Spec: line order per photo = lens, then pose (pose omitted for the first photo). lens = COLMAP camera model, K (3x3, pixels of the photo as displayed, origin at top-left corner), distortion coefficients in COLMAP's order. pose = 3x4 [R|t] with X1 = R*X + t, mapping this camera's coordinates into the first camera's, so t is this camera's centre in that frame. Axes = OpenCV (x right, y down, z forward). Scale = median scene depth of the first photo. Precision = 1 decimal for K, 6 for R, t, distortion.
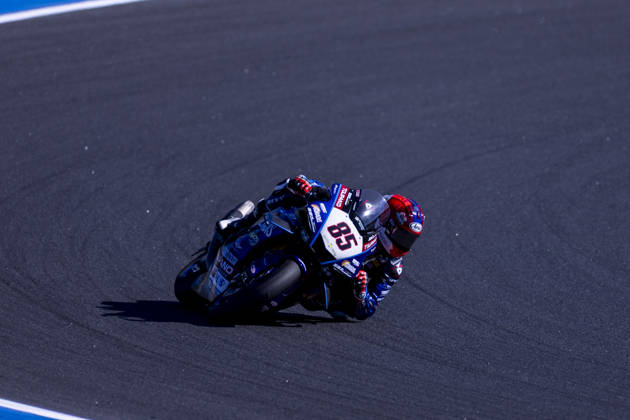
lens RADIAL K [[4483.3, 0, 315.0], [0, 4483.3, 210.0], [0, 0, 1]] dist [0.121807, -39.924870]
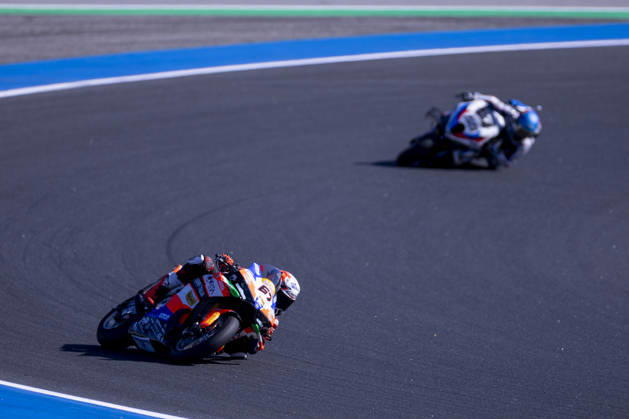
lens RADIAL K [[4476.2, 0, 314.5], [0, 4476.2, 209.5], [0, 0, 1]] dist [0.121807, -39.924870]
pose [[0.998296, 0.002255, -0.058315, 0.145562], [-0.002717, 0.999965, -0.007860, 0.002780], [0.058295, 0.008005, 0.998267, -0.478944]]
